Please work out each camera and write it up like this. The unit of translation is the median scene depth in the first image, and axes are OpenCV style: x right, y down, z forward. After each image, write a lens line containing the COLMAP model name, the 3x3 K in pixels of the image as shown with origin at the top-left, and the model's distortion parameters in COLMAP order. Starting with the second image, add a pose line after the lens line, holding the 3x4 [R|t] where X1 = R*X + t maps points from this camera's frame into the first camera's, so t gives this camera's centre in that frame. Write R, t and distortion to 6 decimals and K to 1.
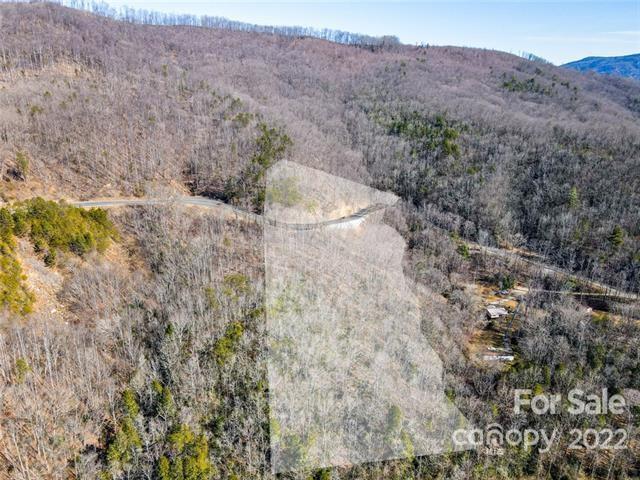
lens RADIAL K [[474.2, 0, 319.8], [0, 474.2, 244.0], [0, 0, 1]] dist [0.012481, 0.008328]
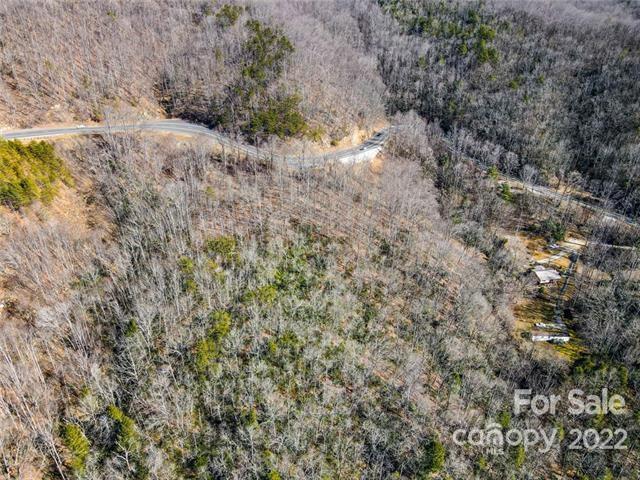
lens RADIAL K [[474.2, 0, 319.8], [0, 474.2, 244.0], [0, 0, 1]] dist [0.012481, 0.008328]
pose [[0.999990, 0.003971, 0.002164, -0.013737], [-0.004325, 0.979501, 0.201395, -0.056755], [-0.001320, -0.201402, 0.979508, 0.172295]]
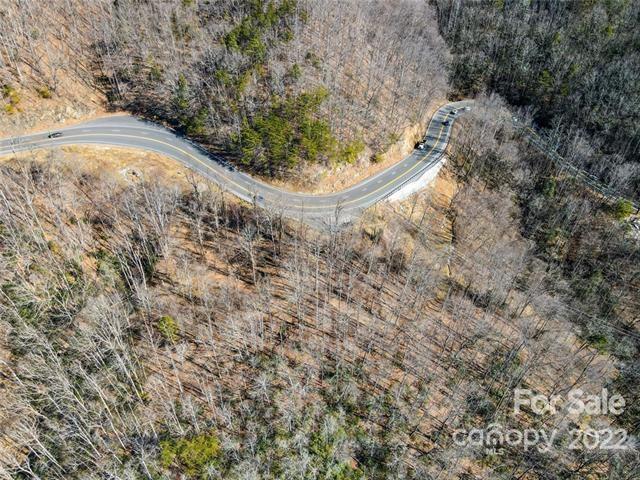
lens RADIAL K [[451.5, 0, 320.4], [0, 451.5, 249.9], [0, 0, 1]] dist [0.007342, 0.003912]
pose [[0.999914, 0.011299, 0.006634, -0.049589], [-0.013024, 0.912422, 0.409043, -0.169690], [-0.001431, -0.409094, 0.912491, 0.513923]]
